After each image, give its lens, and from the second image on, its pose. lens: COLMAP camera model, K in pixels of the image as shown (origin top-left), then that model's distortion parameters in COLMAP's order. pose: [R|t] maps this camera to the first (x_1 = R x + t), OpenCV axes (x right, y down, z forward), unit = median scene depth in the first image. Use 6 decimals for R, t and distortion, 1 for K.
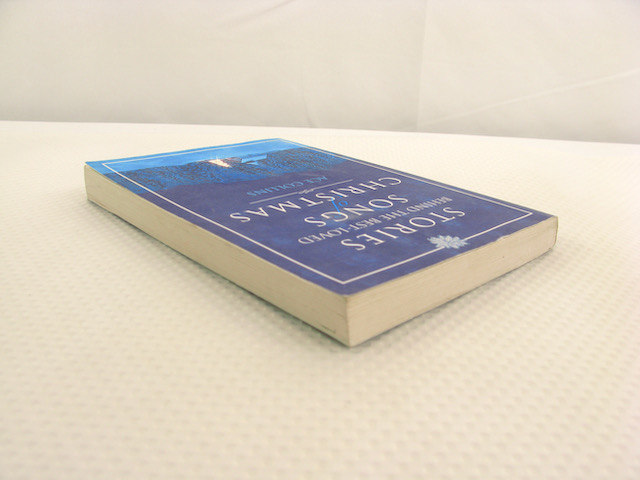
lens RADIAL K [[626.5, 0, 320.0], [0, 626.5, 240.0], [0, 0, 1]] dist [-0.000378, -0.000055]
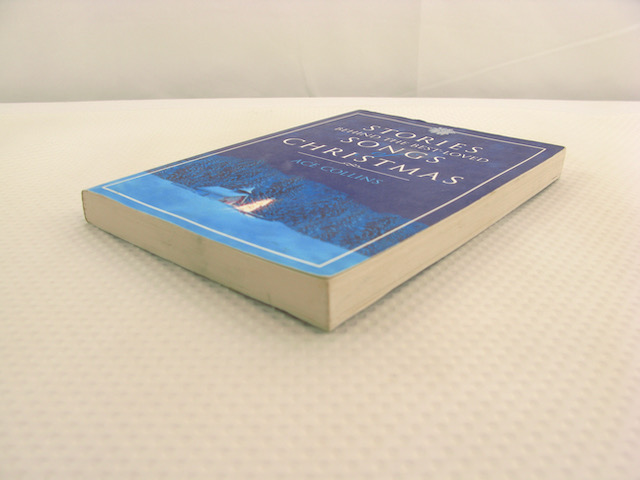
lens RADIAL K [[638.8, 0, 320.0], [0, 638.8, 240.0], [0, 0, 1]] dist [-0.006786, -0.001438]
pose [[-0.136745, -0.430949, 0.891955, -0.949559], [0.351101, 0.820876, 0.450434, -0.446354], [-0.926298, 0.374761, 0.039056, 1.063998]]
